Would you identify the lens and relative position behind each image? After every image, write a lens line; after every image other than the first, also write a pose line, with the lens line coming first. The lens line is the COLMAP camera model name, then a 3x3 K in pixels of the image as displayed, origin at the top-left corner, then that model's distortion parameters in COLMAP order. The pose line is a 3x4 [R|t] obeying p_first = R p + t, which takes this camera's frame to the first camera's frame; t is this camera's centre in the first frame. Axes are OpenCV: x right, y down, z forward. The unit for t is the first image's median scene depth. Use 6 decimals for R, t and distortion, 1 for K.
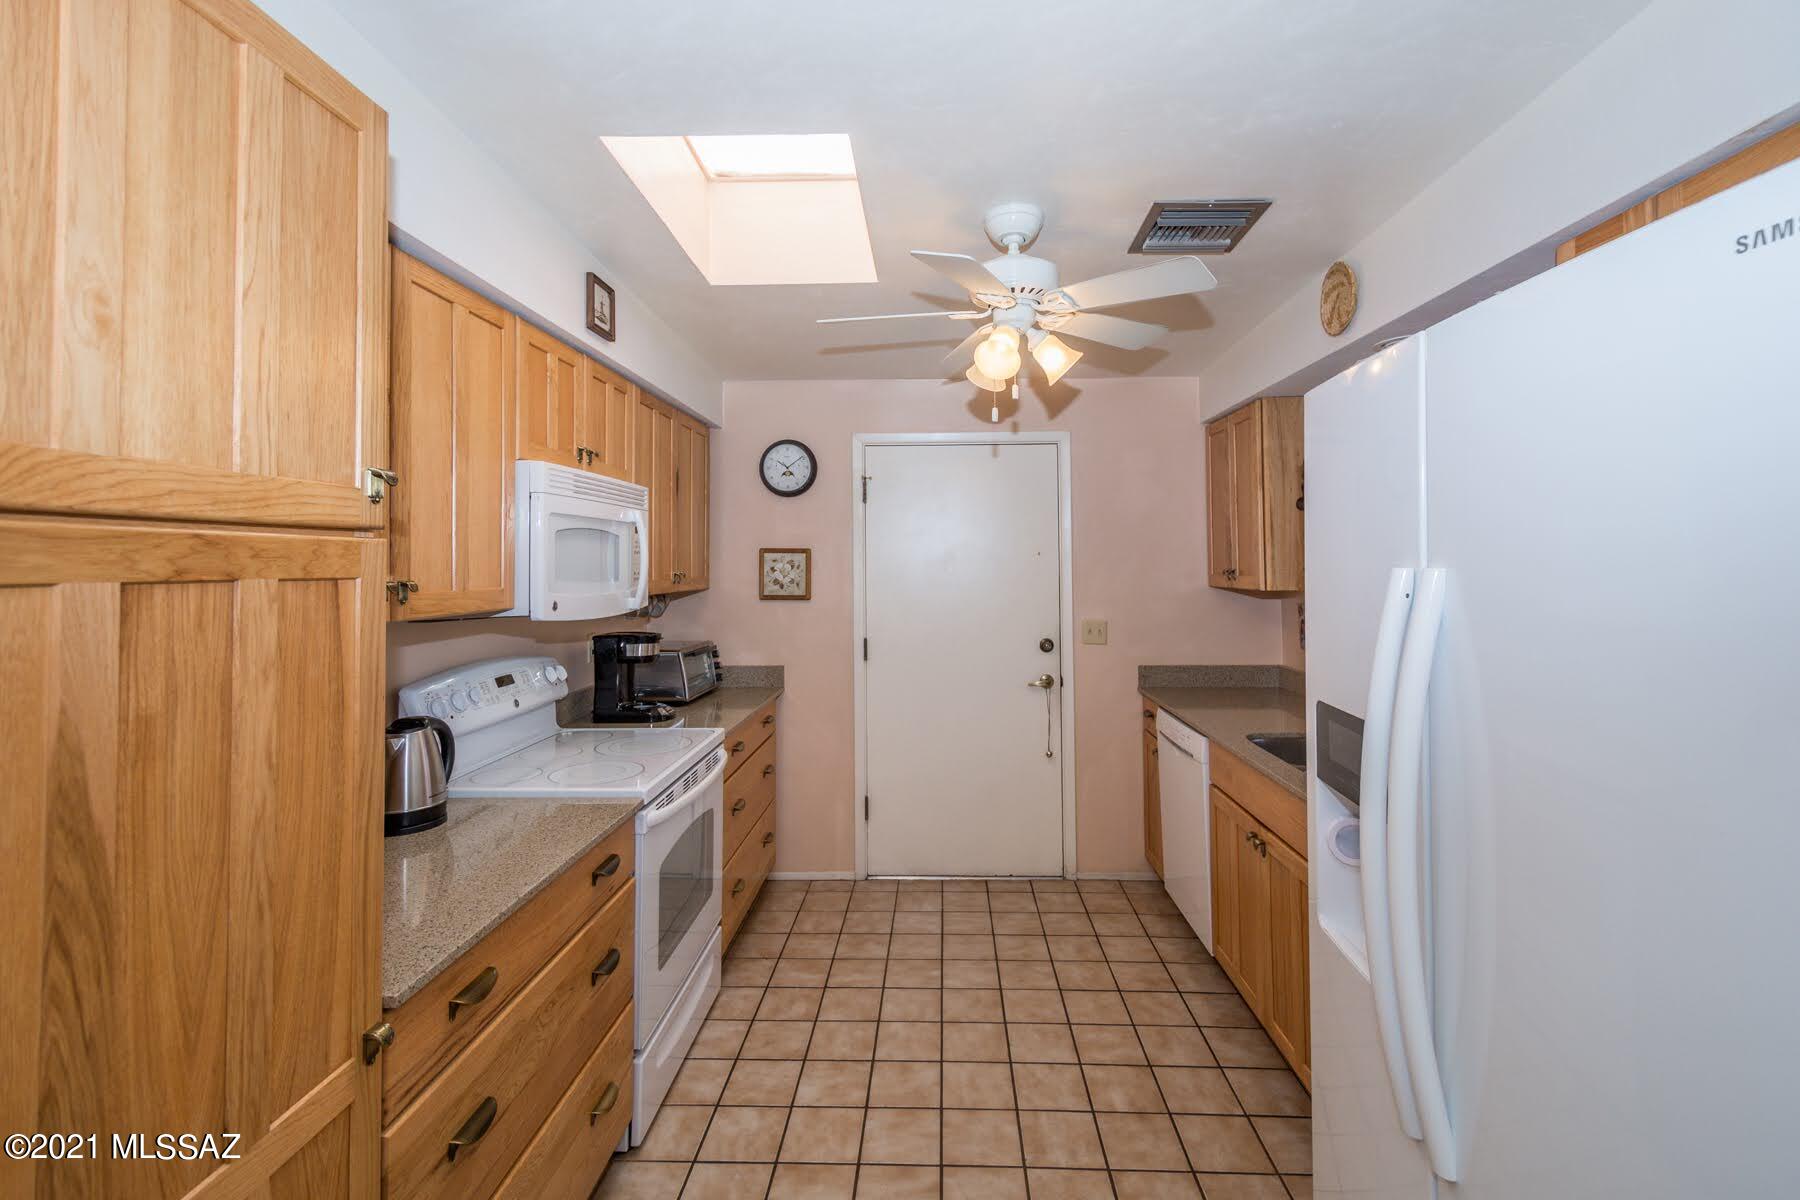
lens RADIAL K [[795.7, 0, 926.1], [0, 795.7, 548.3], [0, 0, 1]] dist [0.020687, -0.006216]
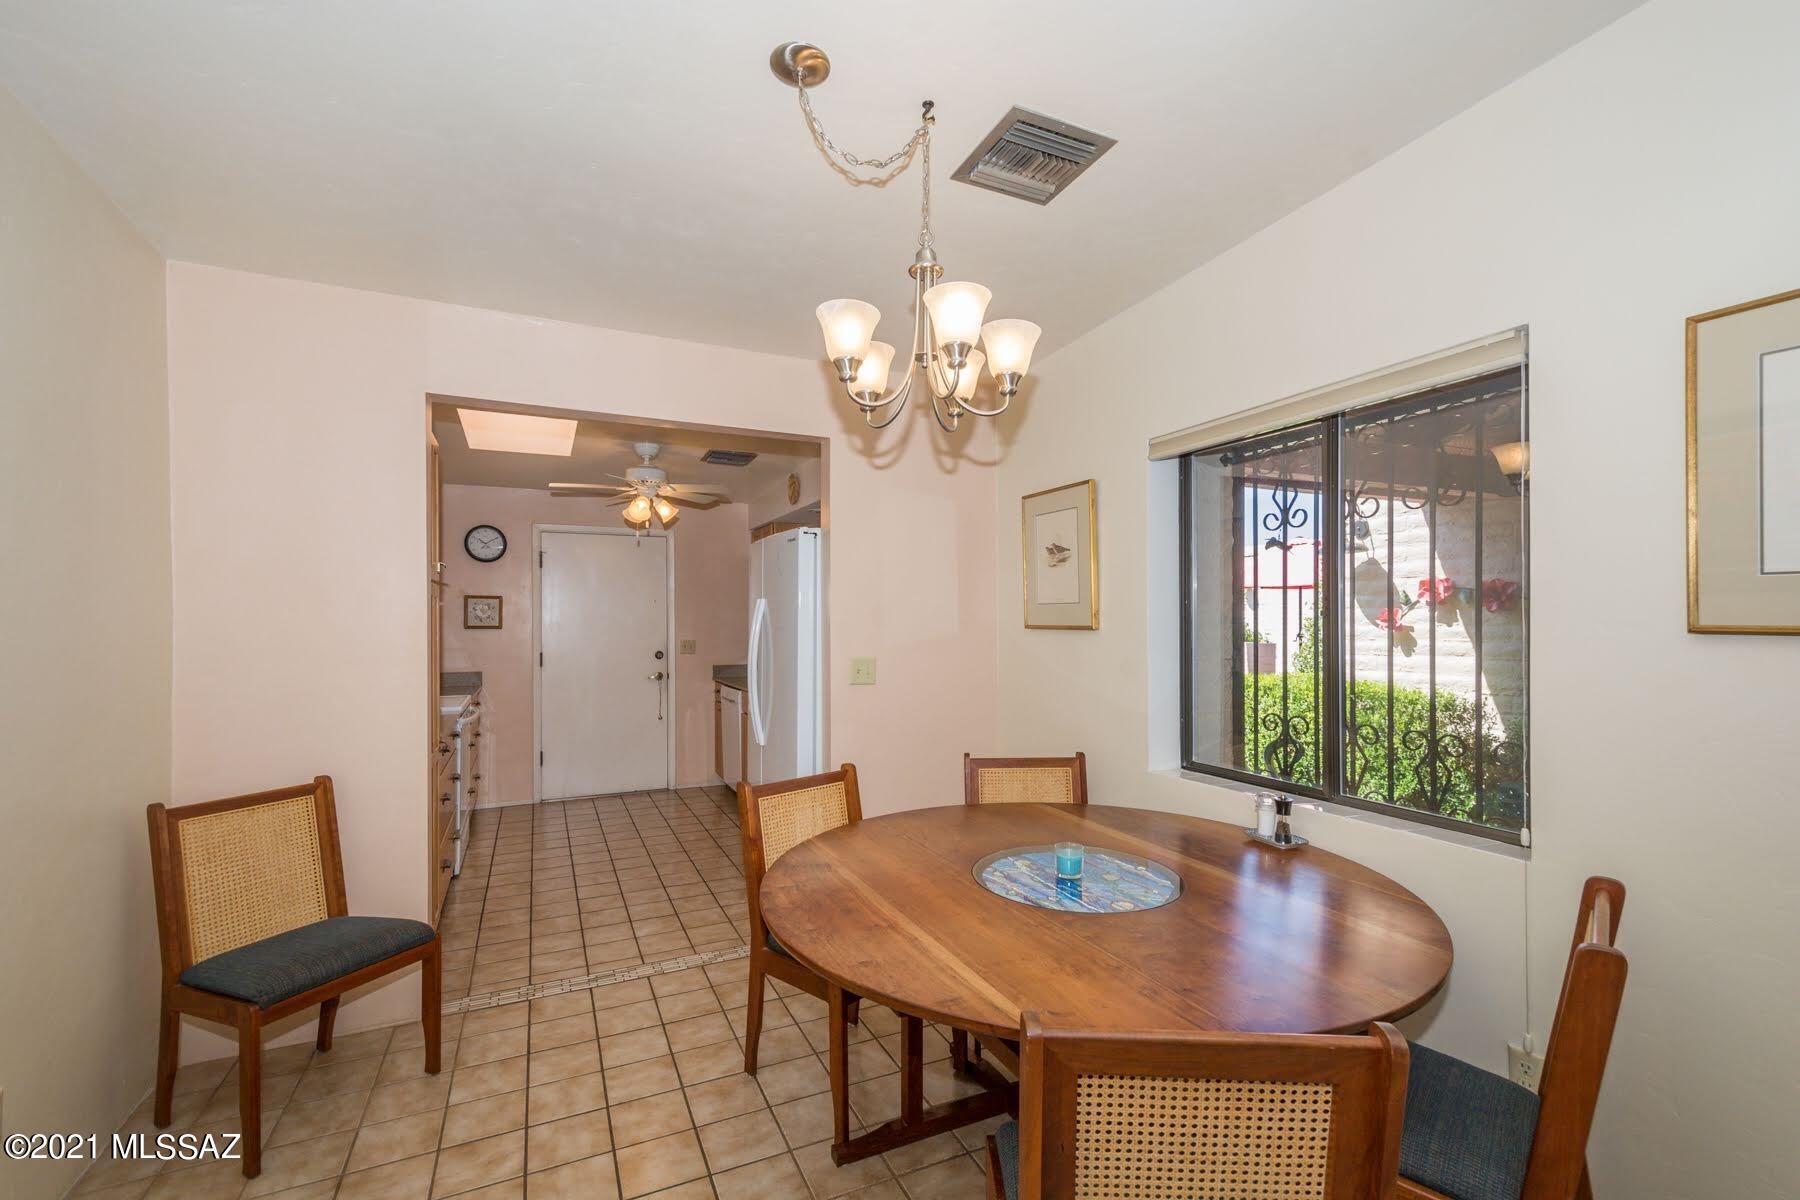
lens RADIAL K [[801.0, 0, 913.8], [0, 801.0, 605.3], [0, 0, 1]] dist [0.002544, -0.000097]
pose [[0.894862, 0.008013, 0.446271, -0.265569], [-0.009068, 0.999959, 0.000230, 0.023712], [-0.446250, -0.004253, 0.894898, -1.623439]]
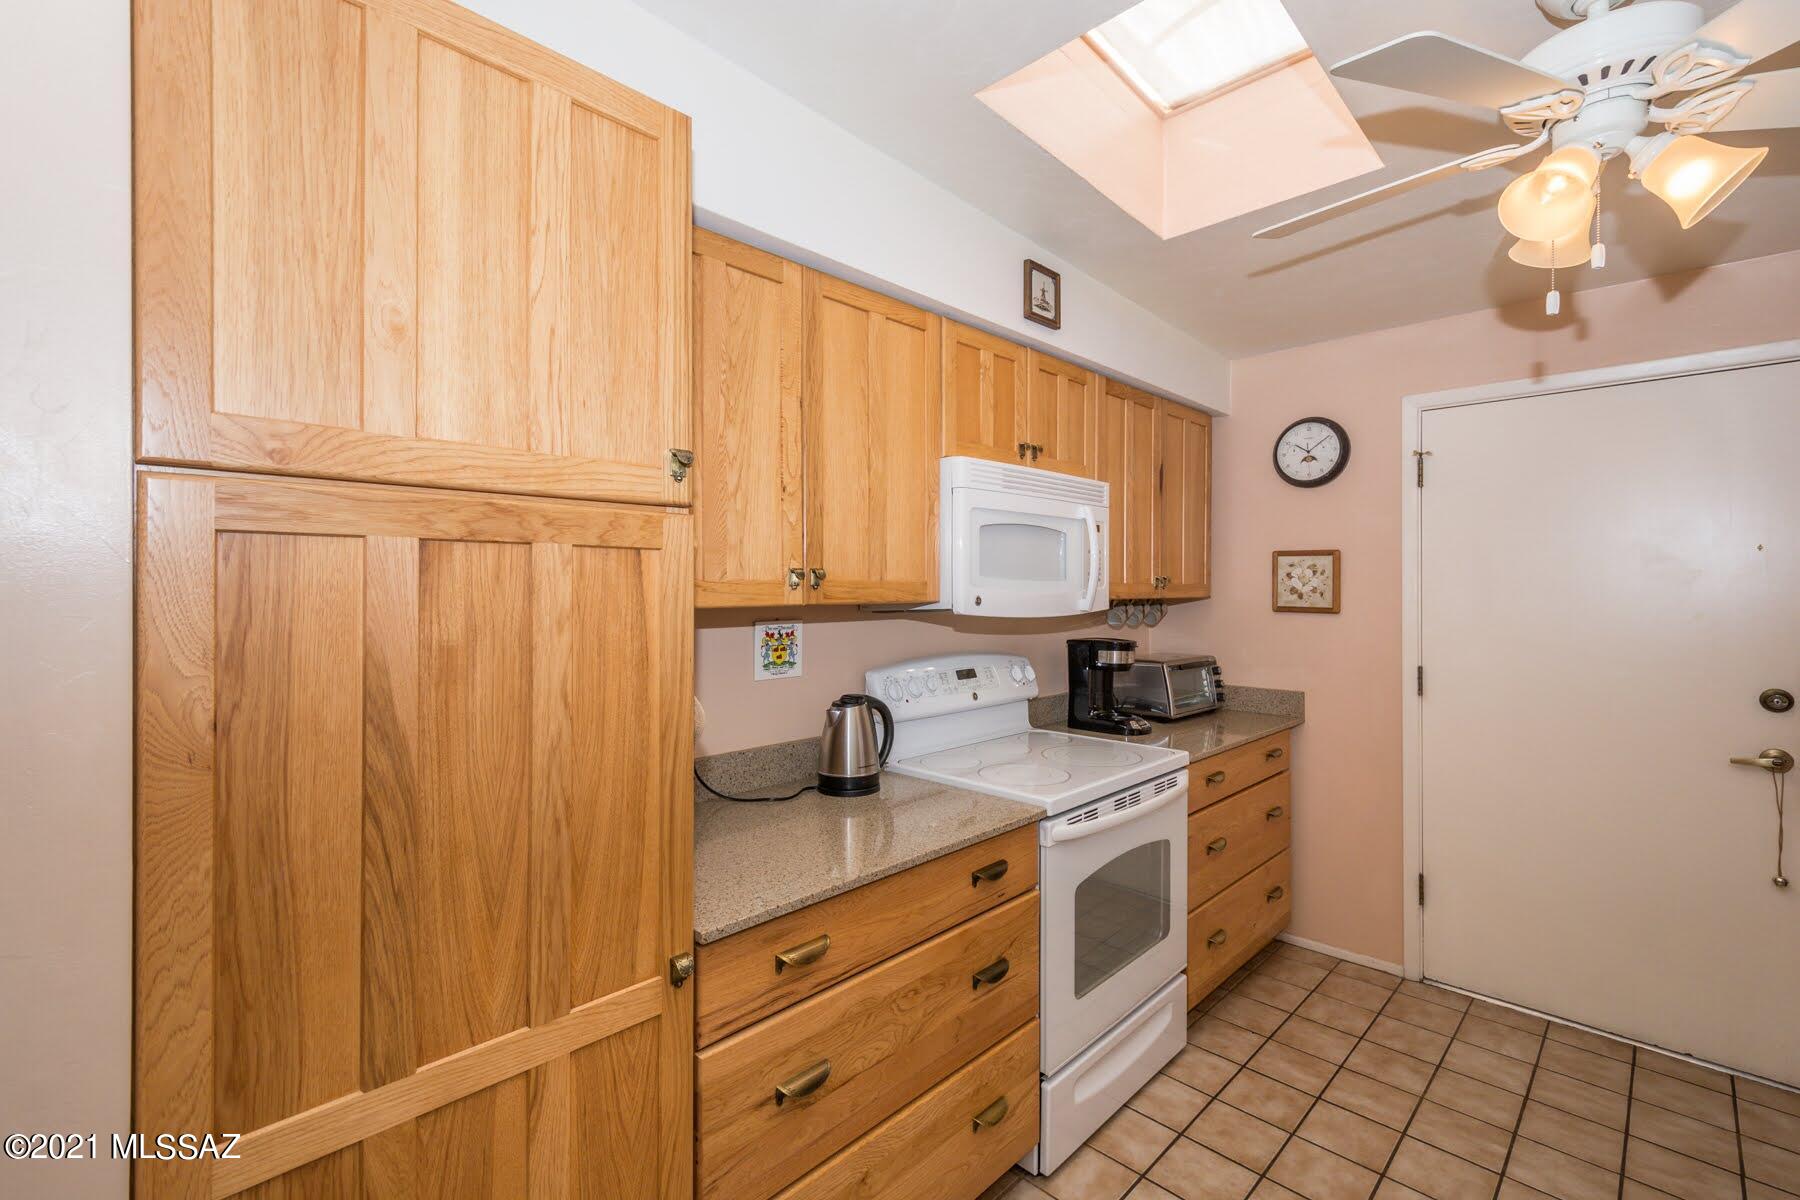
lens RADIAL K [[789.6, 0, 913.0], [0, 789.6, 590.1], [0, 0, 1]] dist [0.018615, -0.006499]
pose [[0.736230, 0.007800, -0.676686, 0.170599], [0.008735, 0.999741, 0.021027, 0.043684], [0.676675, -0.021392, 0.735971, 0.255405]]
